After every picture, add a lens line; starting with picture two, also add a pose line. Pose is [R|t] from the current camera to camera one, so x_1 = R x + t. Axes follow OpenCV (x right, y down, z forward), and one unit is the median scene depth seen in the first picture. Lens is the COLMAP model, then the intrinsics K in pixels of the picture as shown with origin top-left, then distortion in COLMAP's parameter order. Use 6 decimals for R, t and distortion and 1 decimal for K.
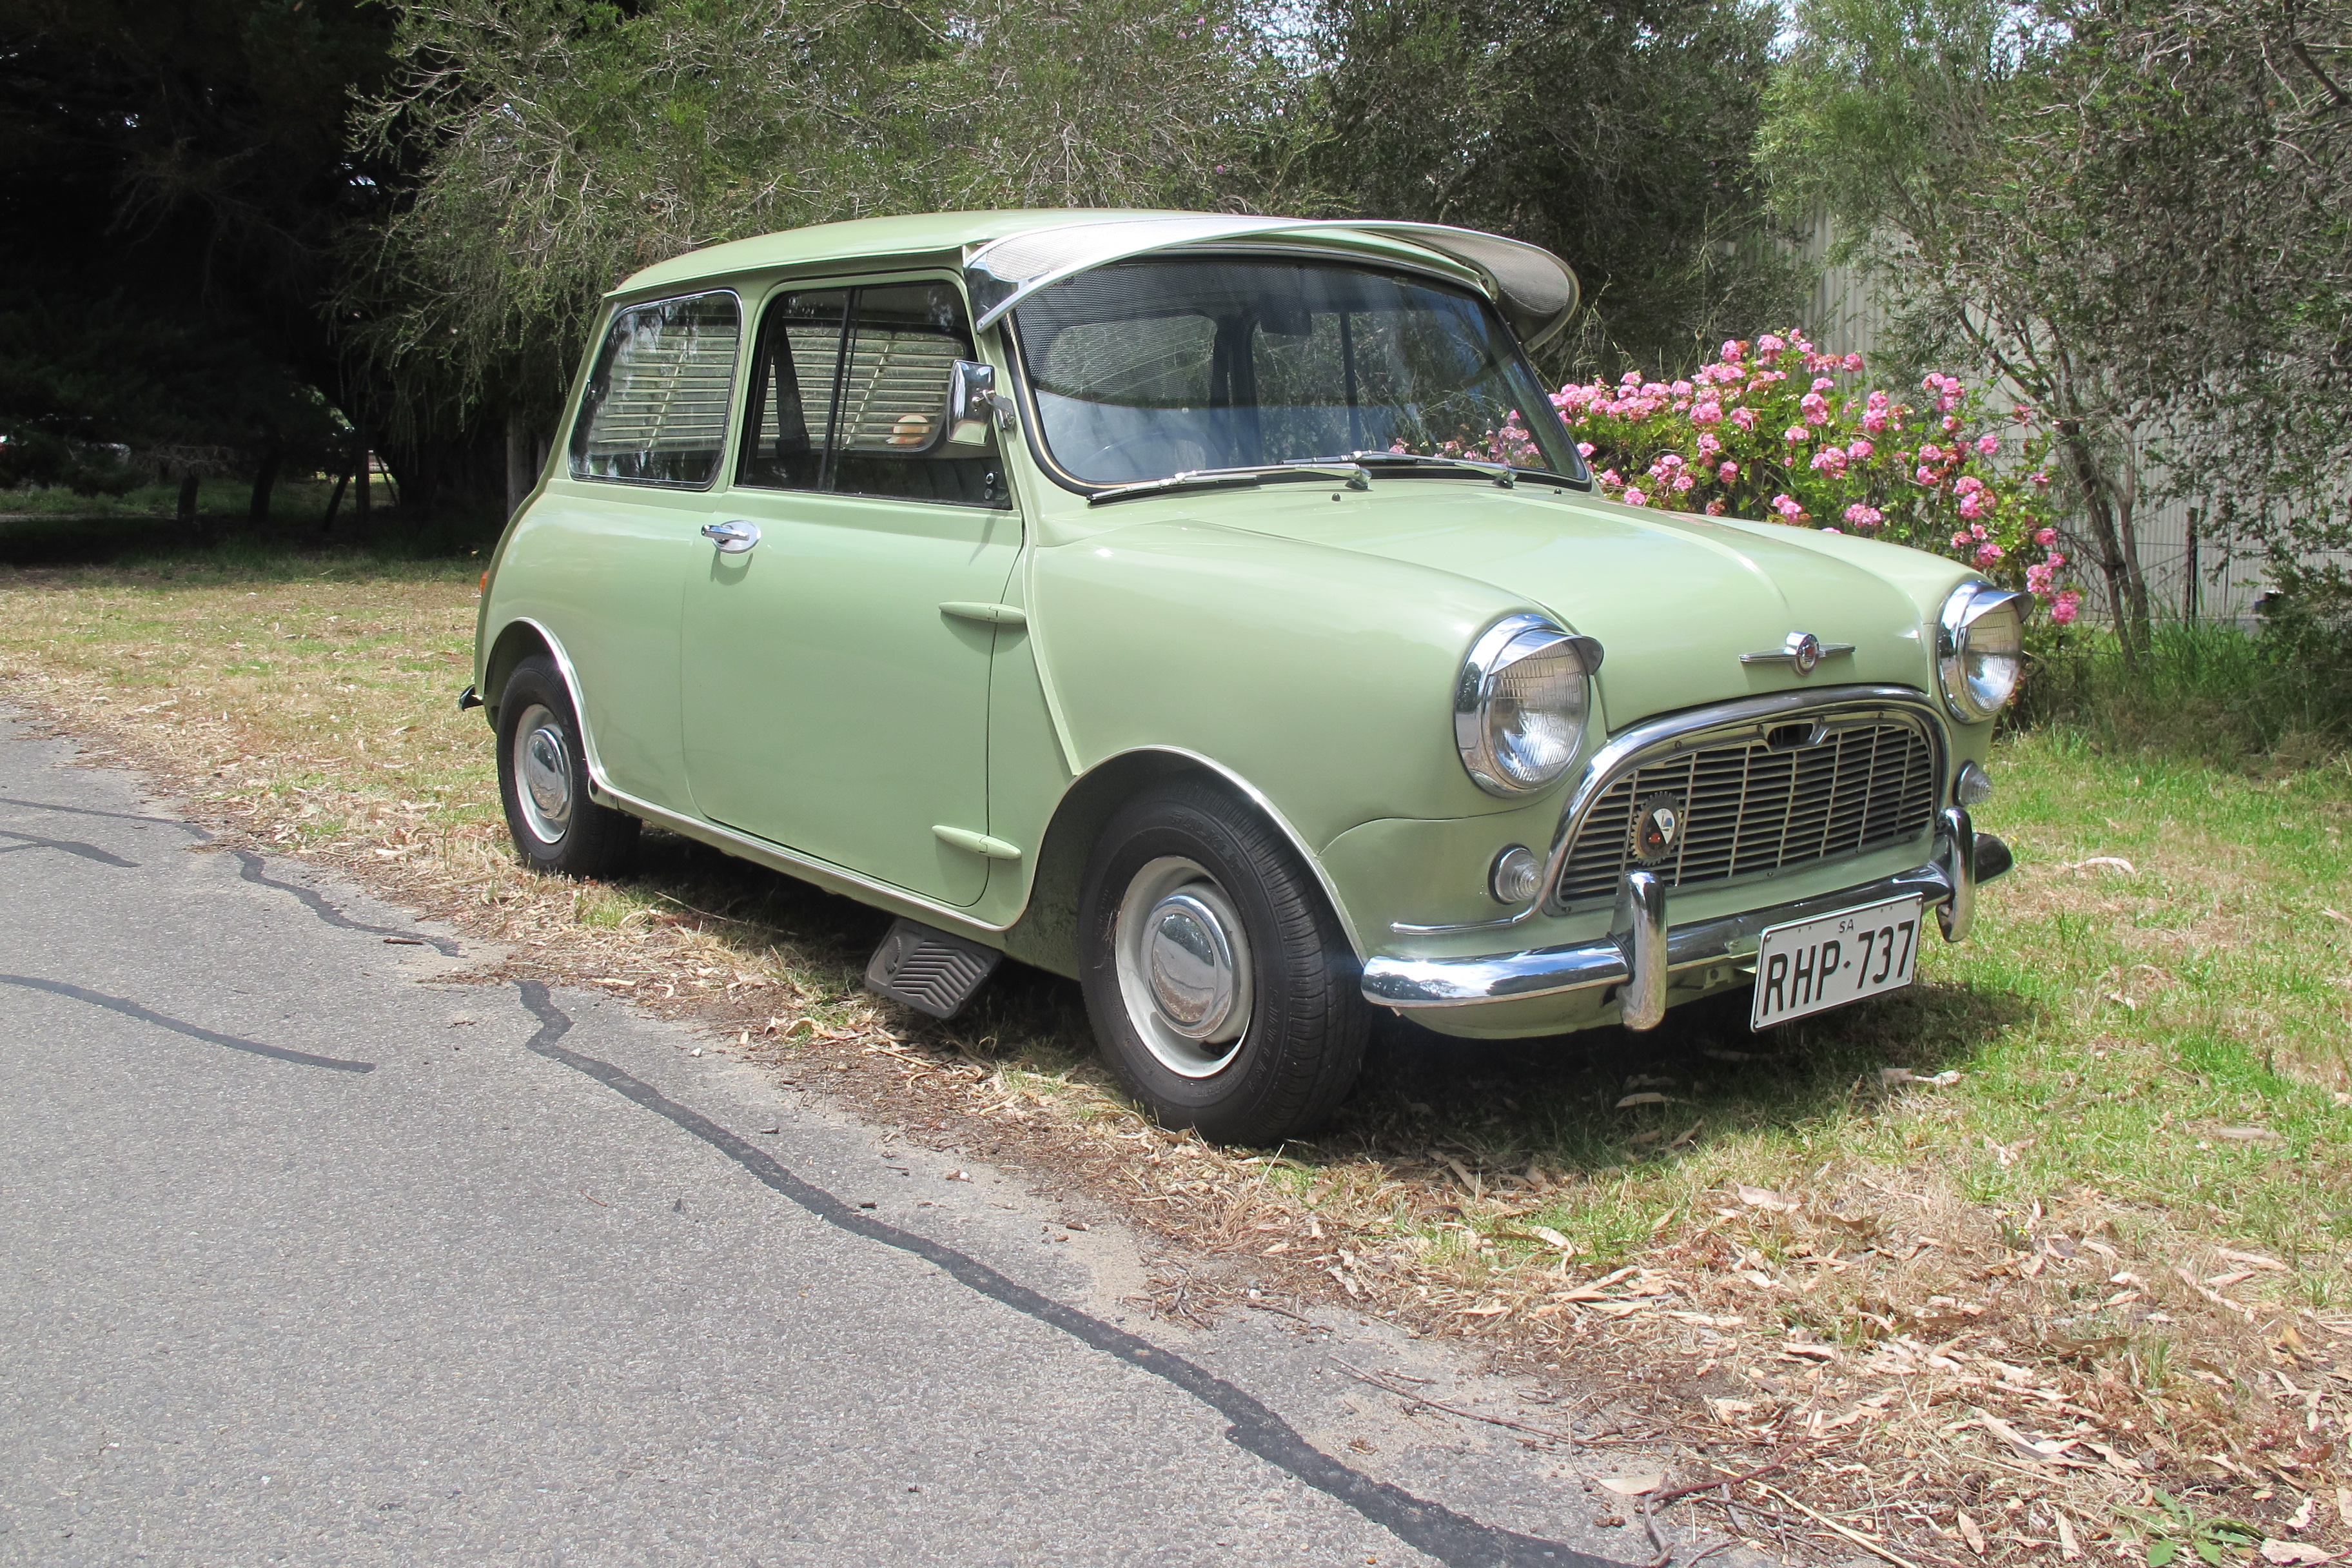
lens RADIAL K [[2184.5, 0, 1176.6], [0, 2184.5, 720.7], [0, 0, 1]] dist [-0.145692, 0.101898]
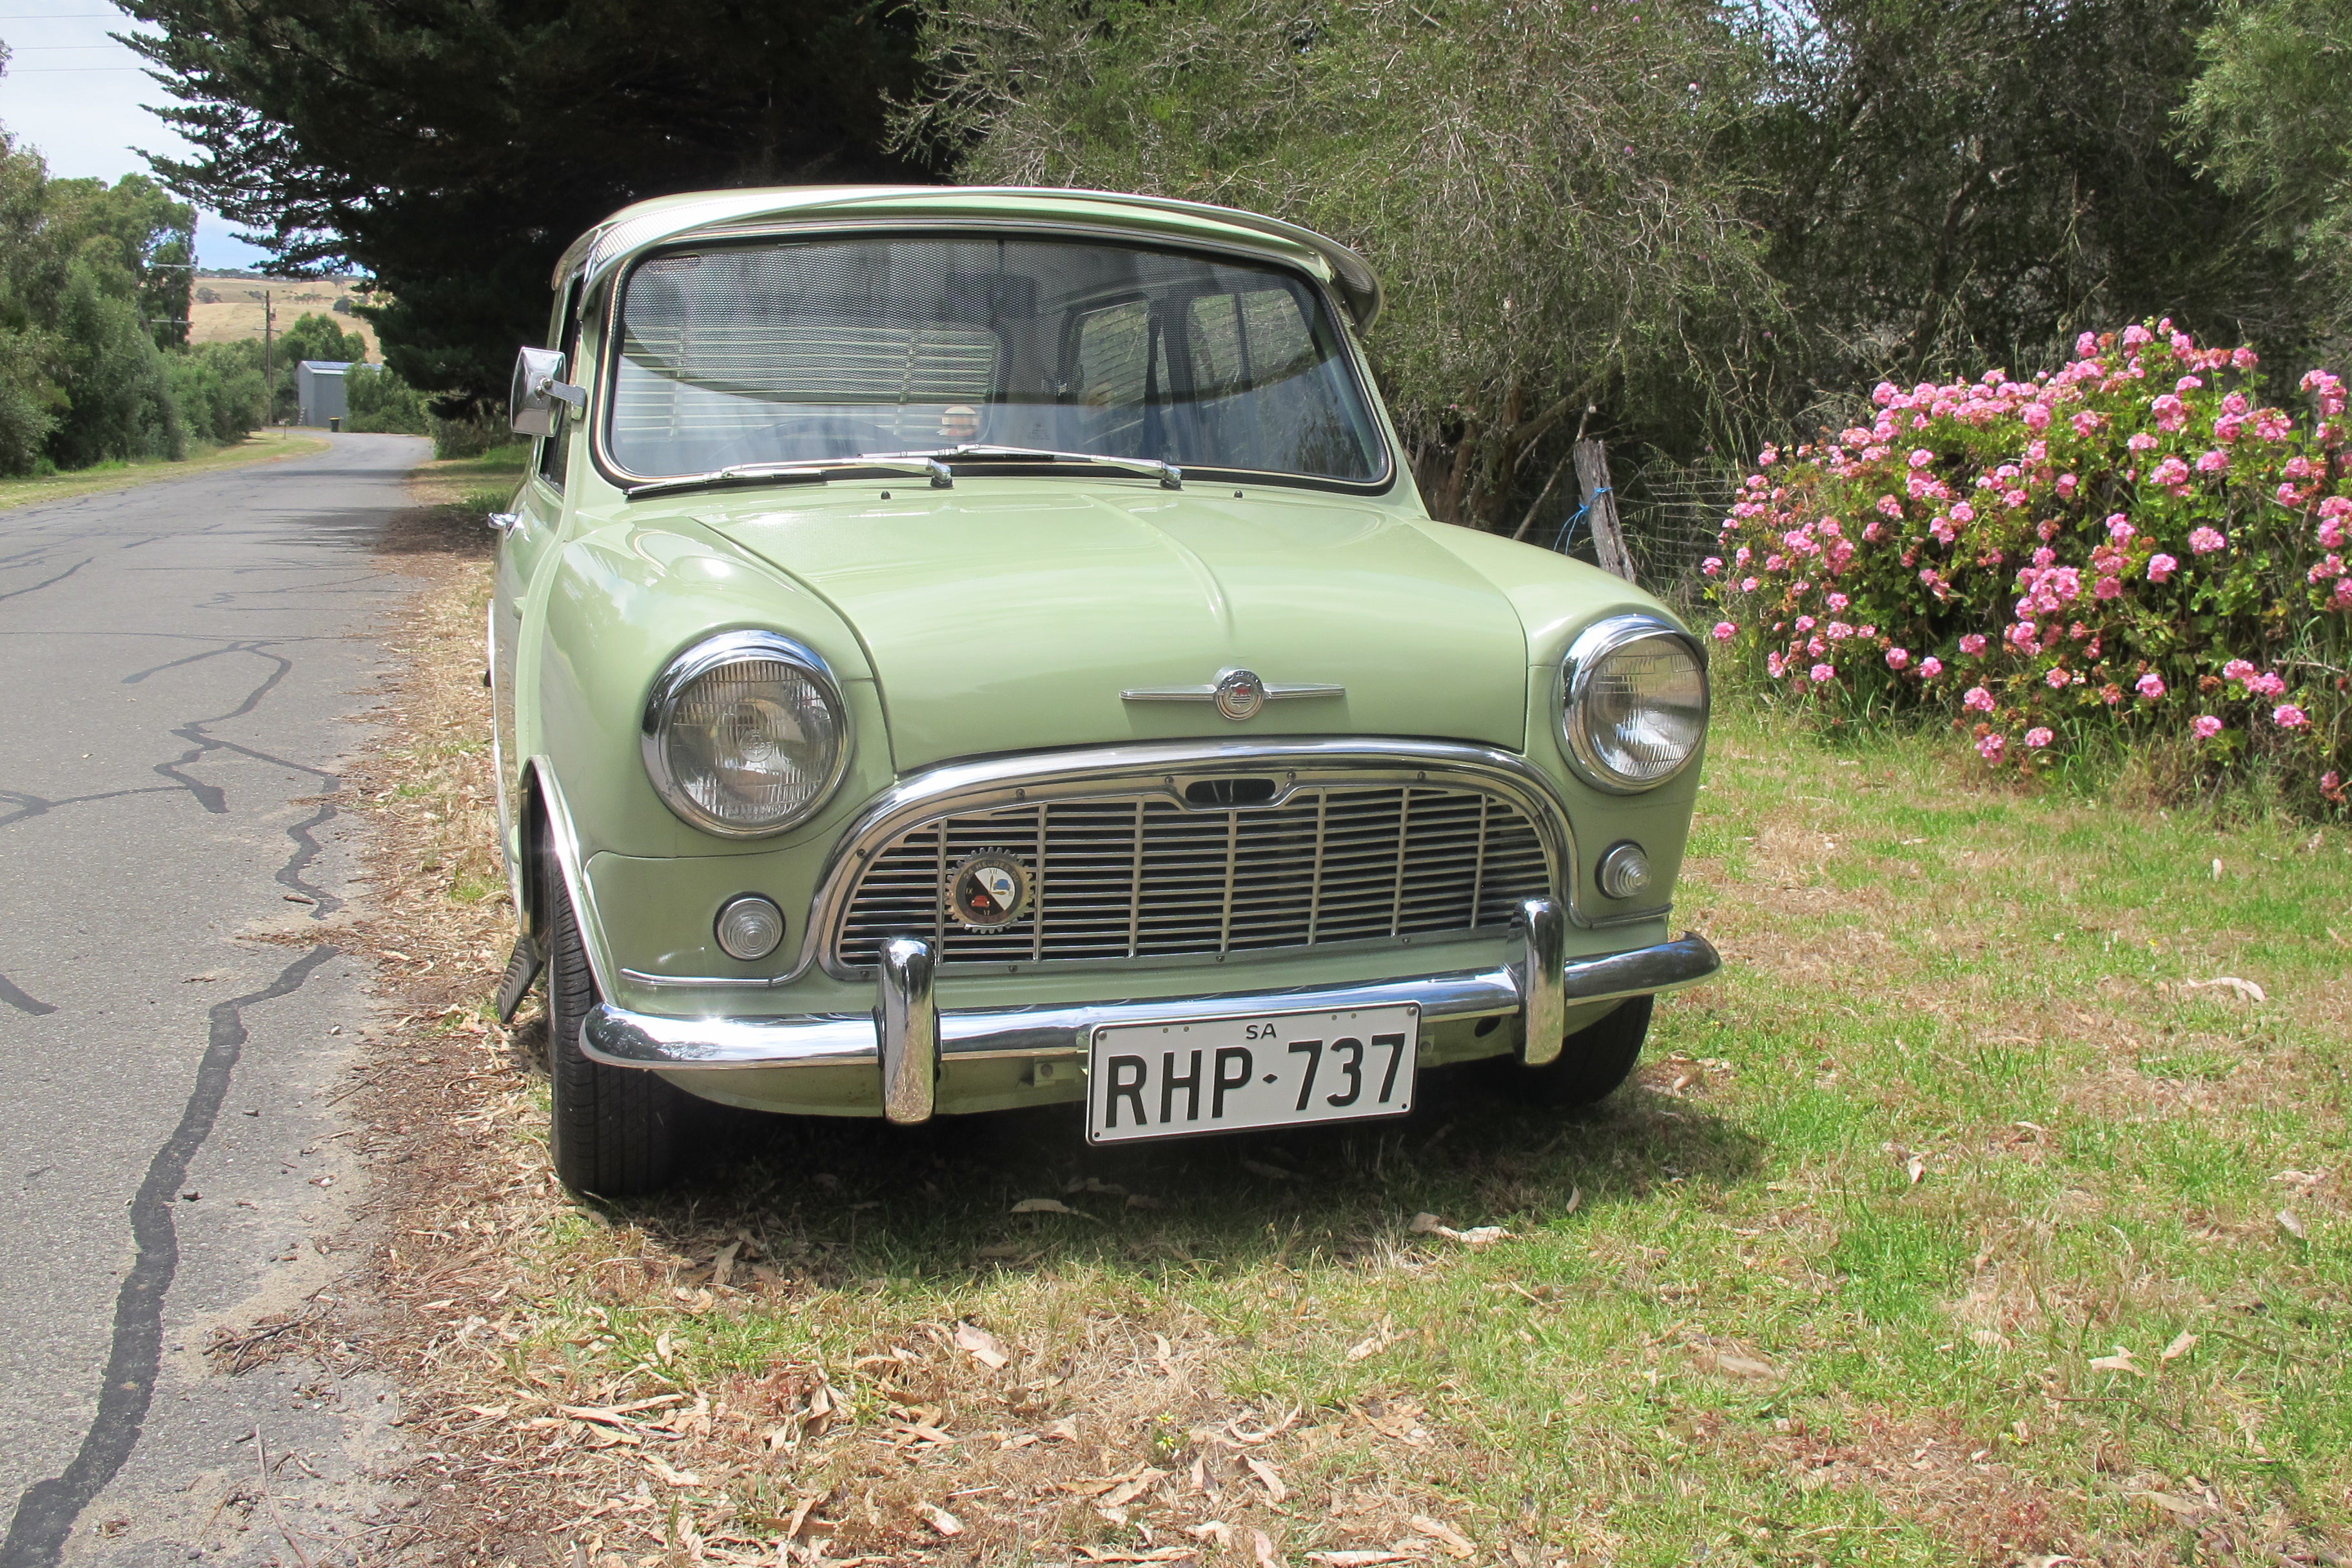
lens RADIAL K [[2184.5, 0, 1176.6], [0, 2184.5, 720.7], [0, 0, 1]] dist [-0.145692, 0.101898]
pose [[0.937688, 0.056100, -0.342921, 0.537077], [-0.056069, 0.998377, 0.010013, -0.026898], [0.342926, 0.009839, 0.939311, 0.210596]]
